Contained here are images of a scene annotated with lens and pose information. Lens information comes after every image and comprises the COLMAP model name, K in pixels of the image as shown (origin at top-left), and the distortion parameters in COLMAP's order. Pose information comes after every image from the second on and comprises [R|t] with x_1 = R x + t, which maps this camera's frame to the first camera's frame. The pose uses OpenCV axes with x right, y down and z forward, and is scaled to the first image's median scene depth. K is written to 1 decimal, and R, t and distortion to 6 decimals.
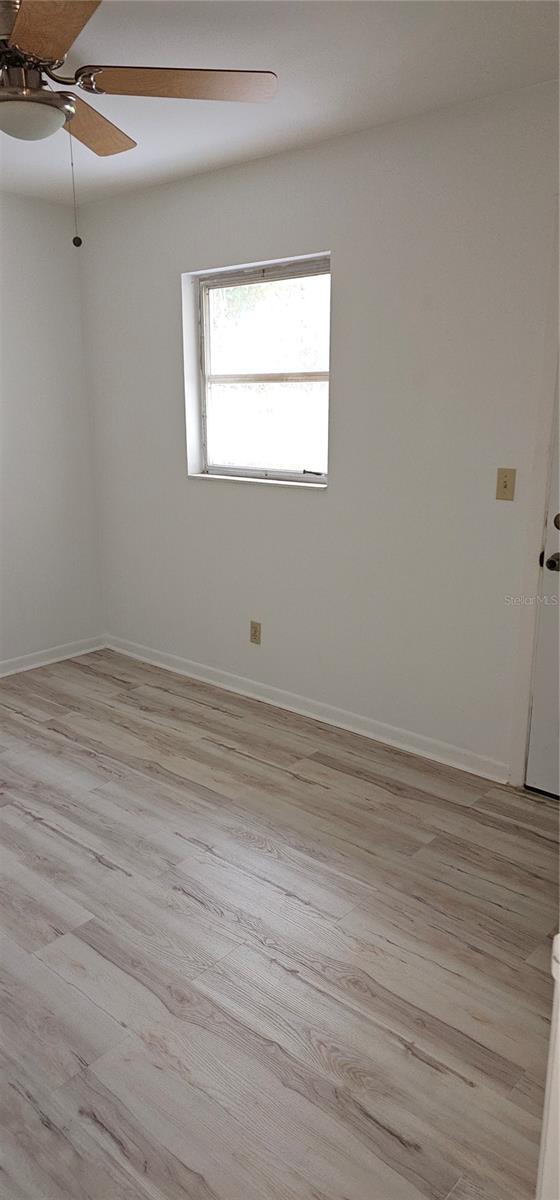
lens RADIAL K [[796.6, 0, 275.4], [0, 796.6, 609.4], [0, 0, 1]] dist [0.040039, -0.064988]
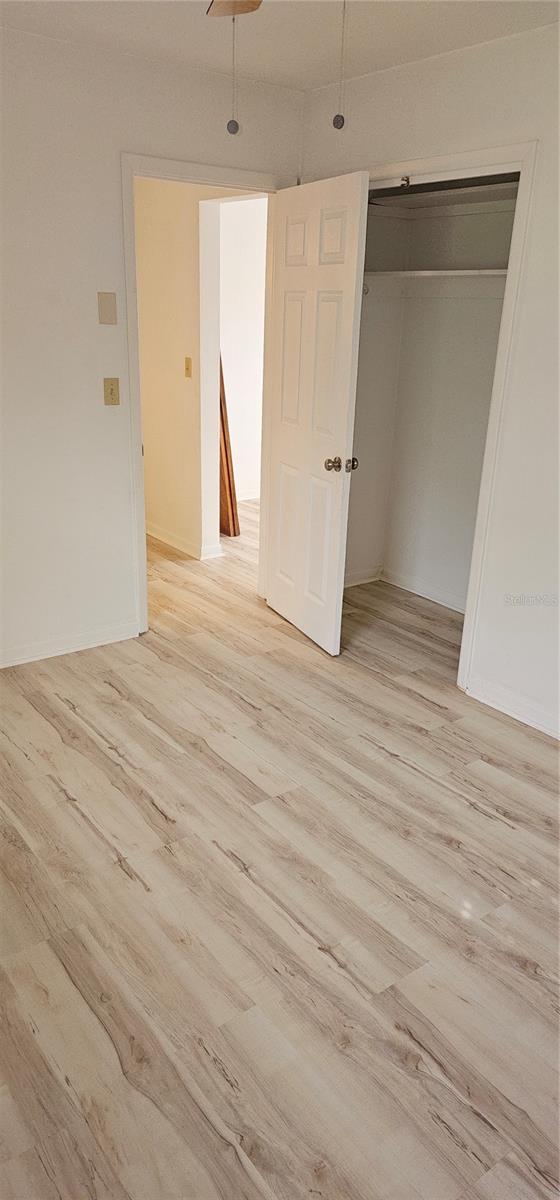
lens RADIAL K [[796.6, 0, 275.4], [0, 796.6, 609.4], [0, 0, 1]] dist [0.040039, -0.064988]
pose [[-0.979270, -0.099706, 0.176321, -0.371056], [0.020677, 0.816712, 0.576675, -0.417157], [-0.201502, 0.568366, -0.797720, 1.495841]]
